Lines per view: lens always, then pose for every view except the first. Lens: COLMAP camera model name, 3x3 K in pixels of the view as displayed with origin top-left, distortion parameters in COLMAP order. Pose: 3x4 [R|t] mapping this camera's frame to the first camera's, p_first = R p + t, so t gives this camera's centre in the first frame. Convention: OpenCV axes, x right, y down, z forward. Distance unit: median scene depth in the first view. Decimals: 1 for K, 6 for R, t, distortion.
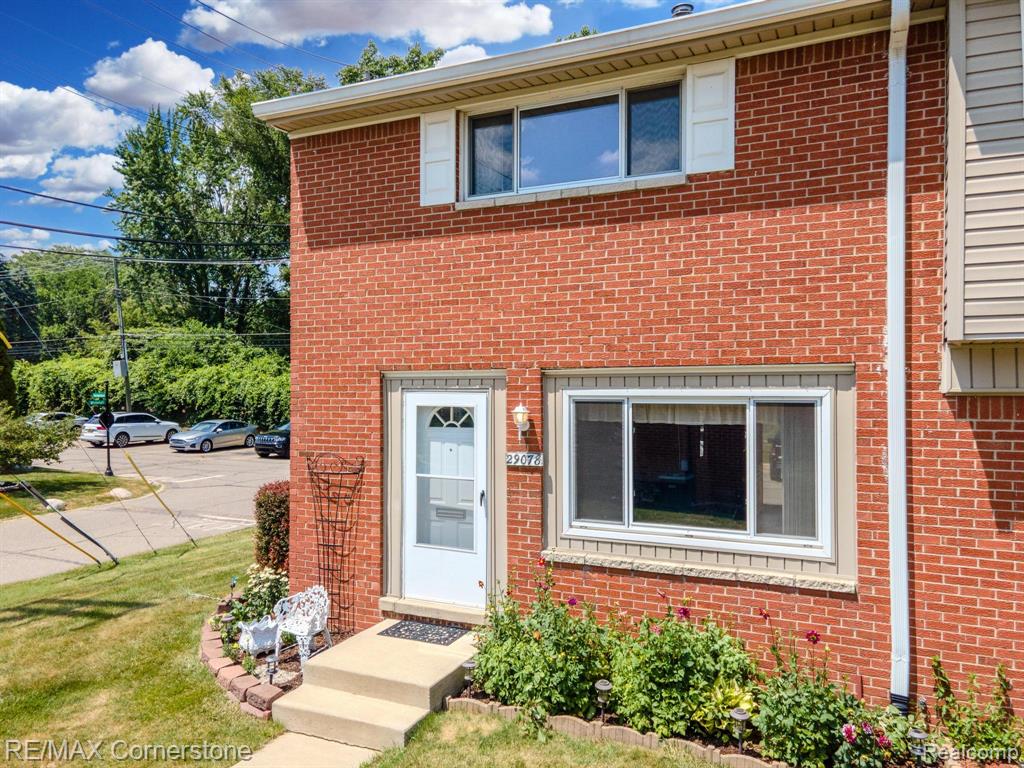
lens RADIAL K [[744.8, 0, 512.0], [0, 744.8, 384.0], [0, 0, 1]] dist [0.040752, 0.001569]
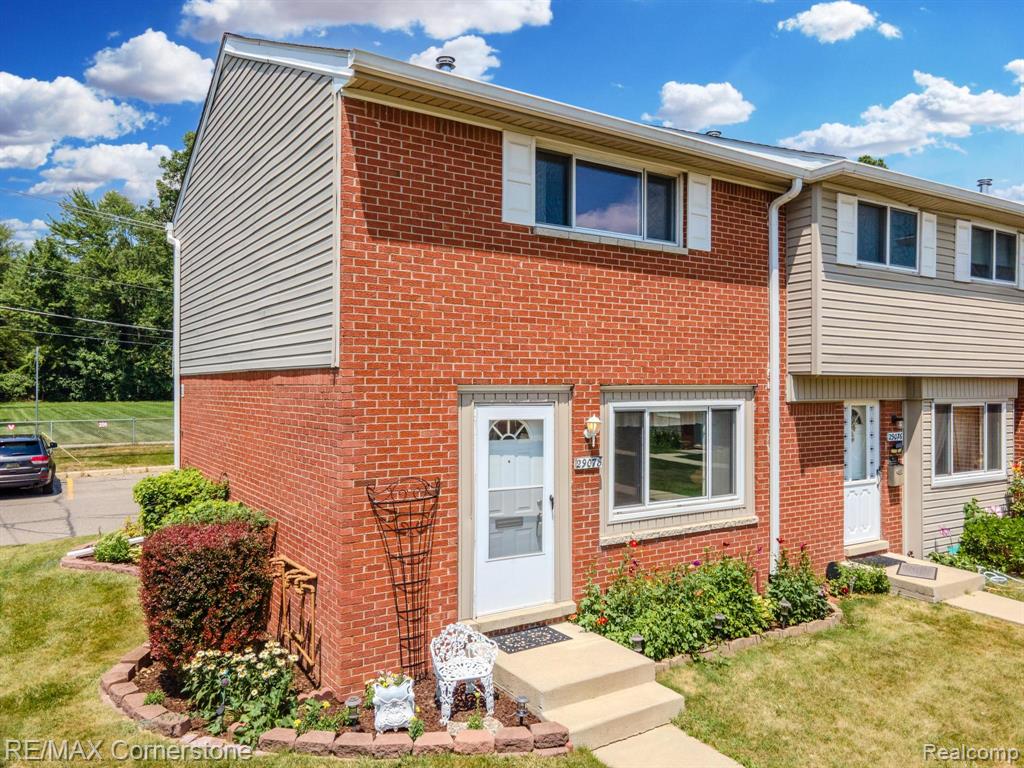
lens RADIAL K [[744.8, 0, 512.0], [0, 744.8, 384.0], [0, 0, 1]] dist [0.040752, 0.001569]
pose [[0.531738, 0.003136, 0.846903, -1.022827], [-0.008457, 0.999963, 0.001607, -0.022242], [-0.846867, -0.008017, 0.531745, 0.480693]]
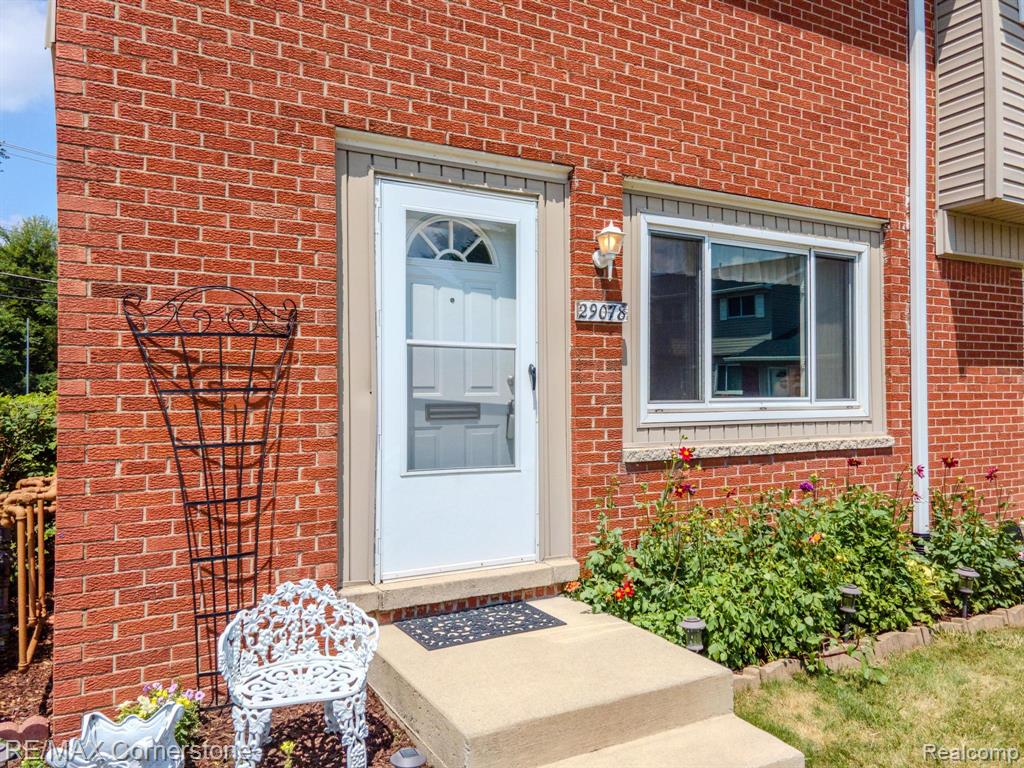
lens RADIAL K [[742.4, 0, 510.2], [0, 742.4, 383.4], [0, 0, 1]] dist [0.010064, 0.068061]
pose [[0.589225, 0.008076, 0.807929, -0.544874], [-0.001505, 0.999959, -0.008898, 0.167783], [-0.807968, 0.004027, 0.589213, 0.680092]]
